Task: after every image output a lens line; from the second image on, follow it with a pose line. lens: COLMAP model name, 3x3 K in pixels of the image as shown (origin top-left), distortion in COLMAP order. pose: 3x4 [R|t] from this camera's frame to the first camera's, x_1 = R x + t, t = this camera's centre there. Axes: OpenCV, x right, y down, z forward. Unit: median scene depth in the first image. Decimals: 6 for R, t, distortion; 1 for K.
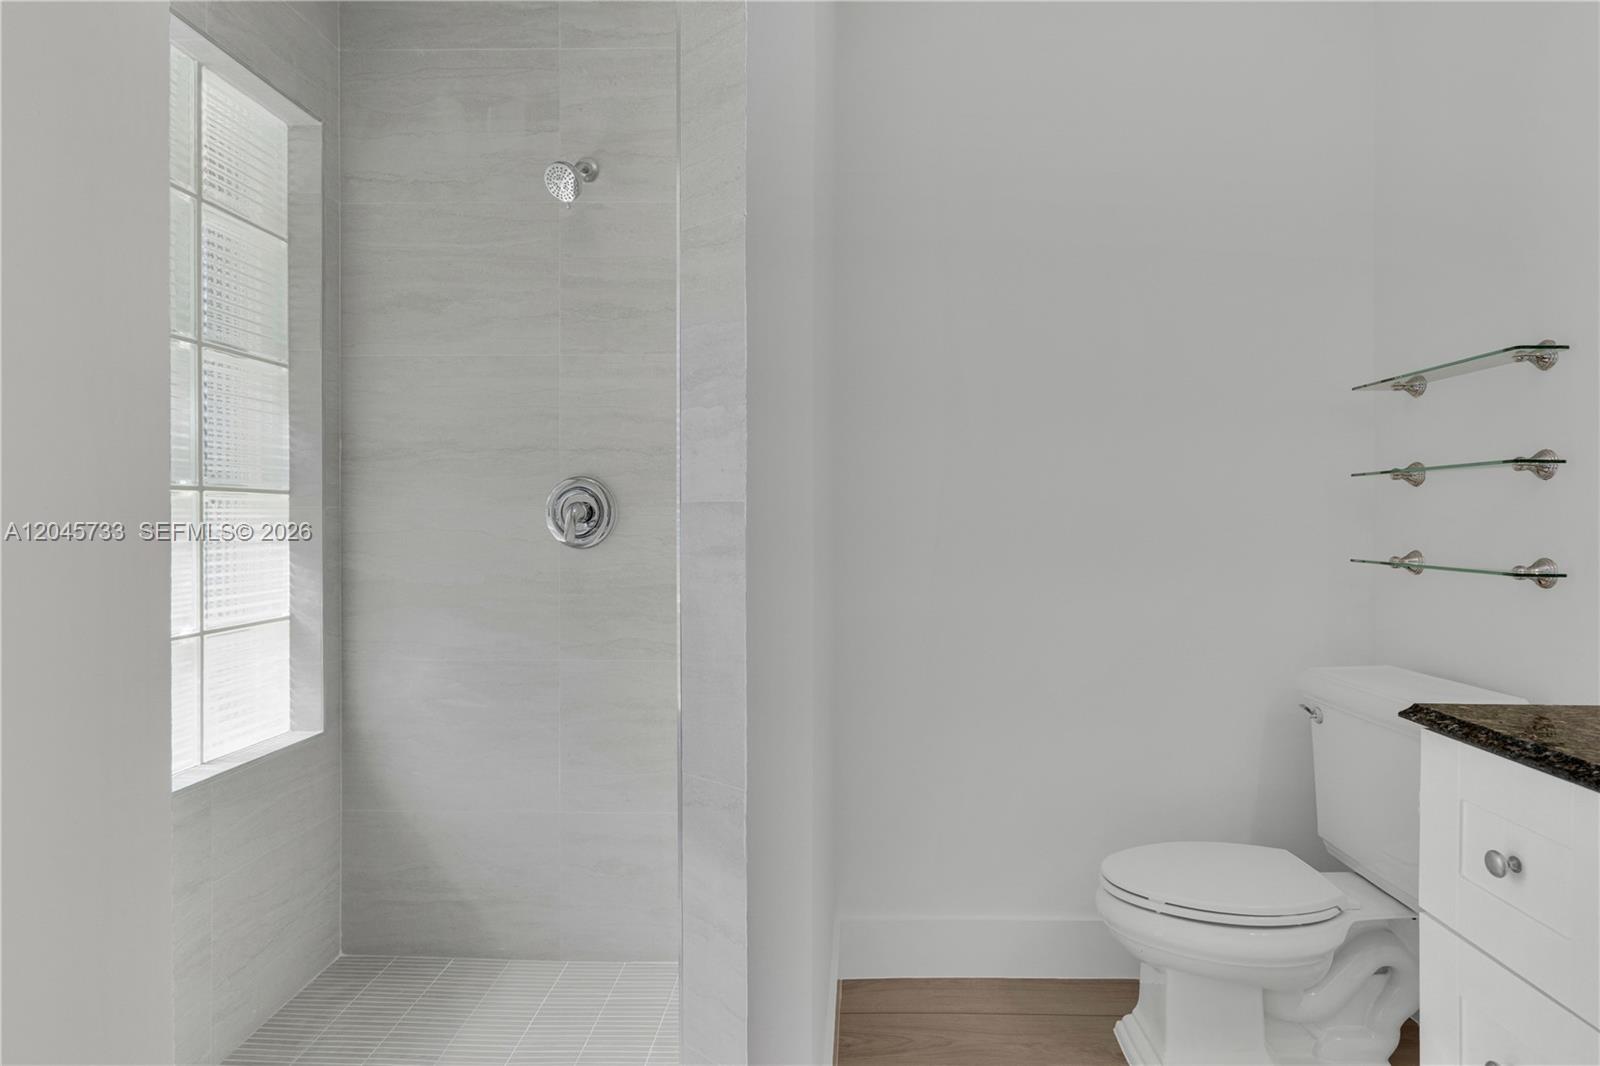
lens RADIAL K [[865.9, 0, 802.7], [0, 865.9, 517.1], [0, 0, 1]] dist [-0.001162, 0.000798]
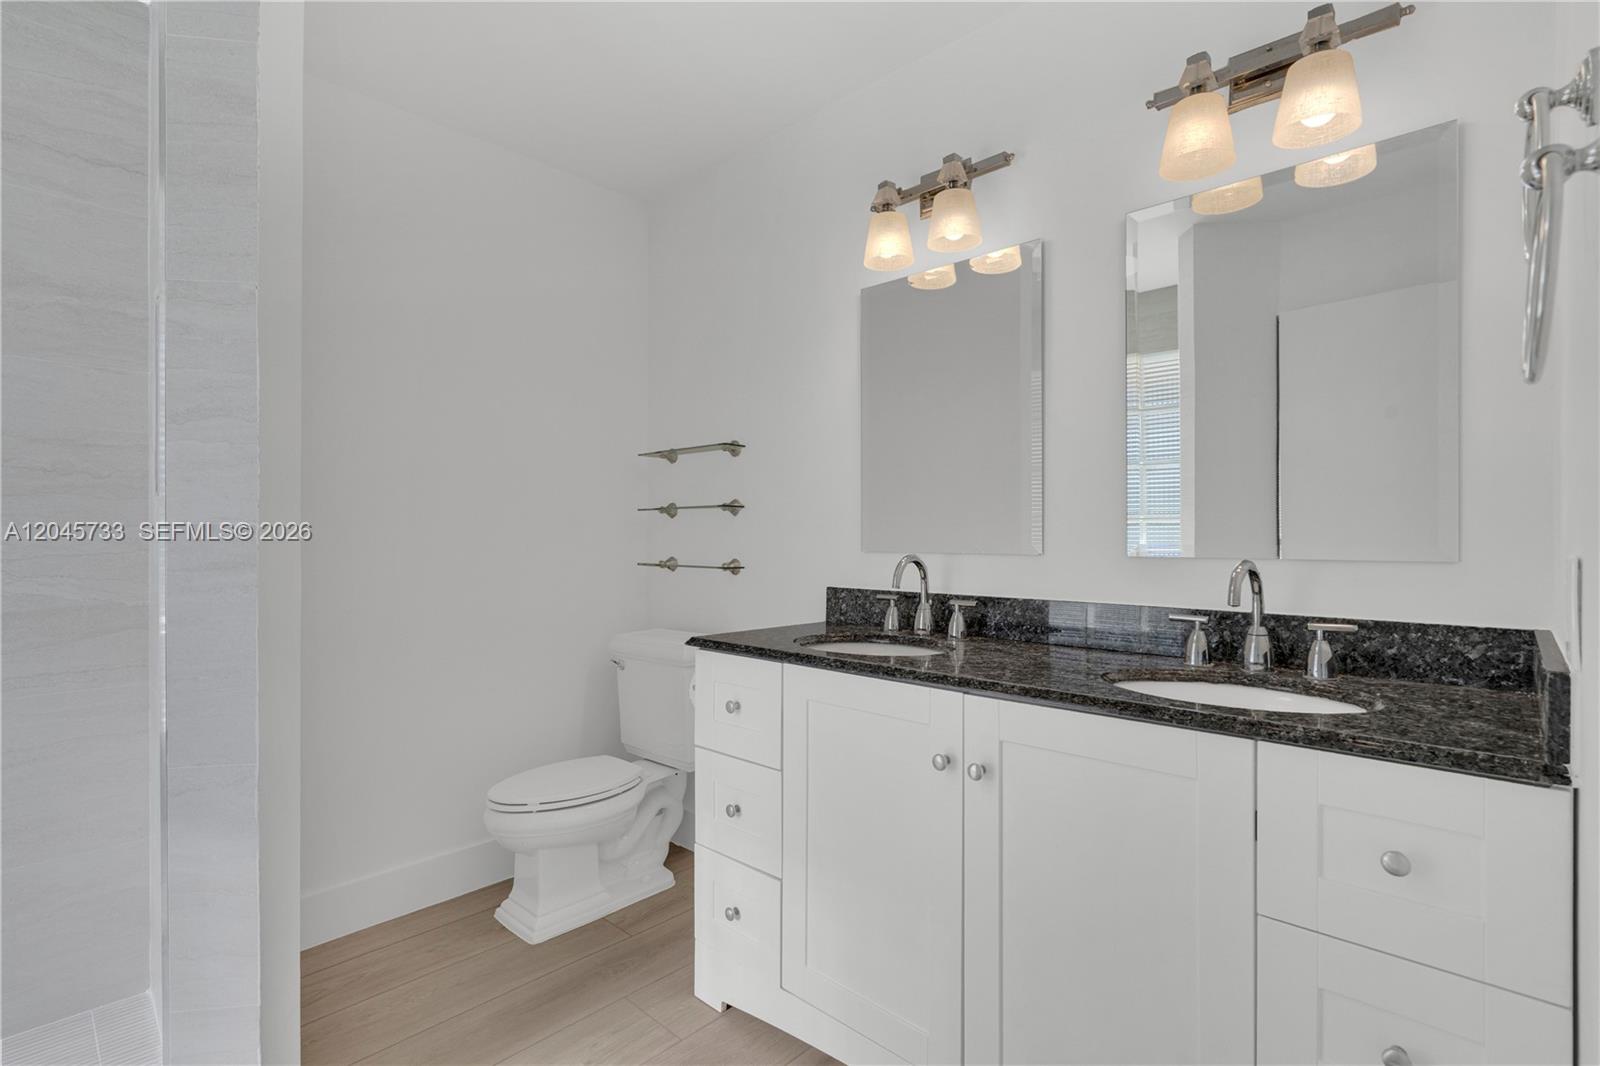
lens RADIAL K [[750.5, 0, 795.6], [0, 750.5, 530.7], [0, 0, 1]] dist [-0.002908, 0.000344]
pose [[0.680849, 0.002951, 0.732417, -0.200981], [0.002343, 0.999978, -0.006208, -0.001532], [-0.732420, 0.005943, 0.680828, -0.163729]]
